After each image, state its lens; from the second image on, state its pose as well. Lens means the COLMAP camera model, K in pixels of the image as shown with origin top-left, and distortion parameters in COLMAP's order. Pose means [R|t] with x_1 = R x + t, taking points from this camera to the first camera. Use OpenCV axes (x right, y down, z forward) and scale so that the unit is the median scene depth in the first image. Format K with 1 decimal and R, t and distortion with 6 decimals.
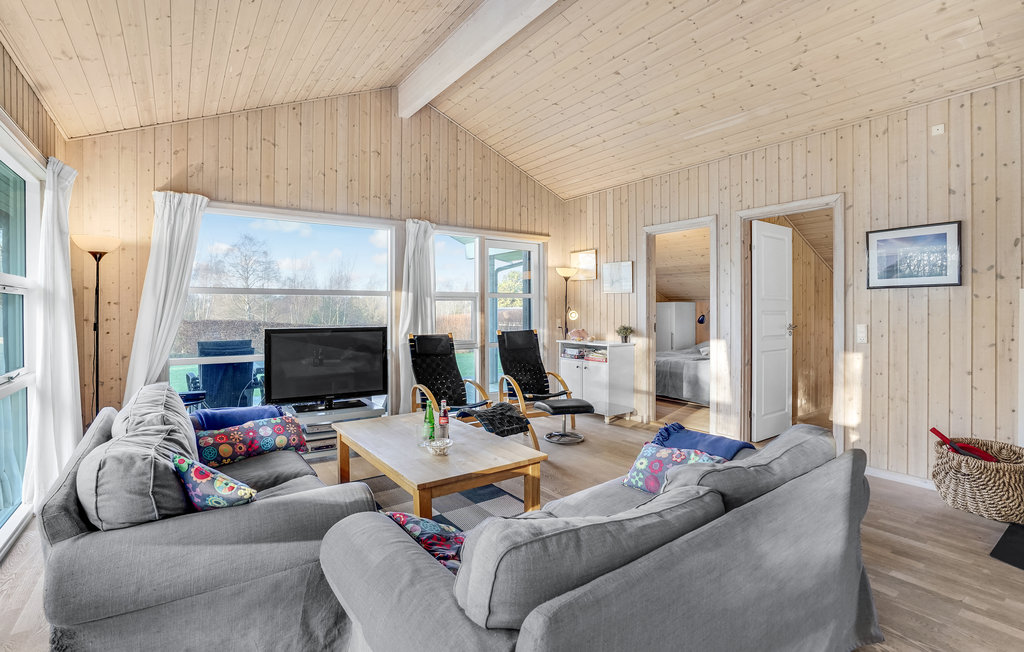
lens RADIAL K [[472.2, 0, 509.8], [0, 472.2, 307.7], [0, 0, 1]] dist [-0.000523, 0.015392]
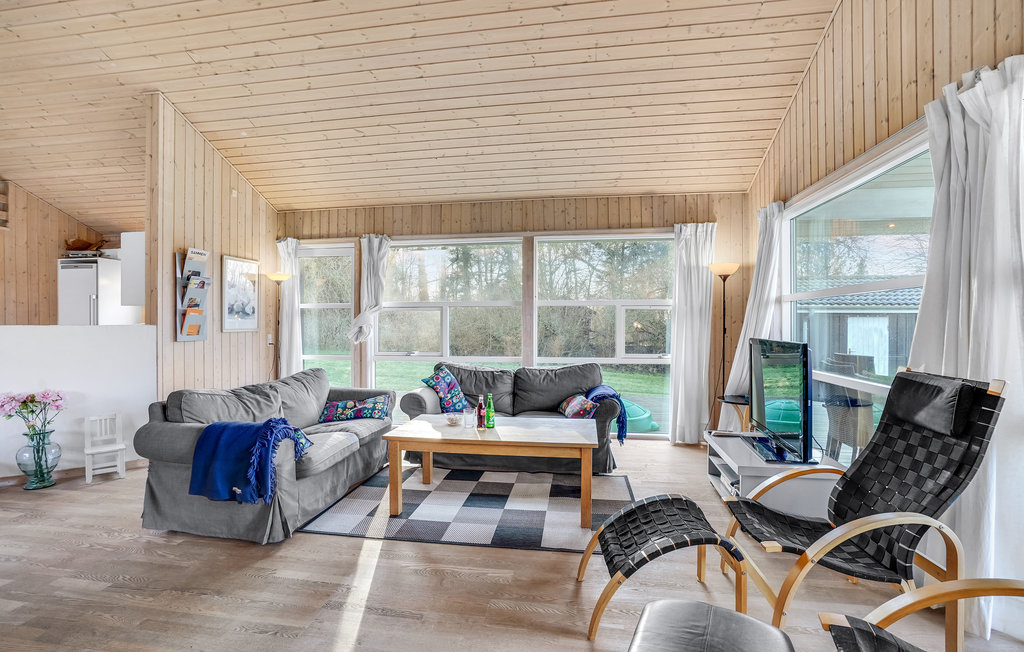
lens RADIAL K [[477.2, 0, 509.3], [0, 477.2, 331.5], [0, 0, 1]] dist [-0.076348, 0.042068]
pose [[-0.701211, 0.011223, -0.712866, 0.499632], [0.003449, 0.999918, 0.012350, 0.024319], [0.712946, 0.006202, -0.701192, 1.464394]]
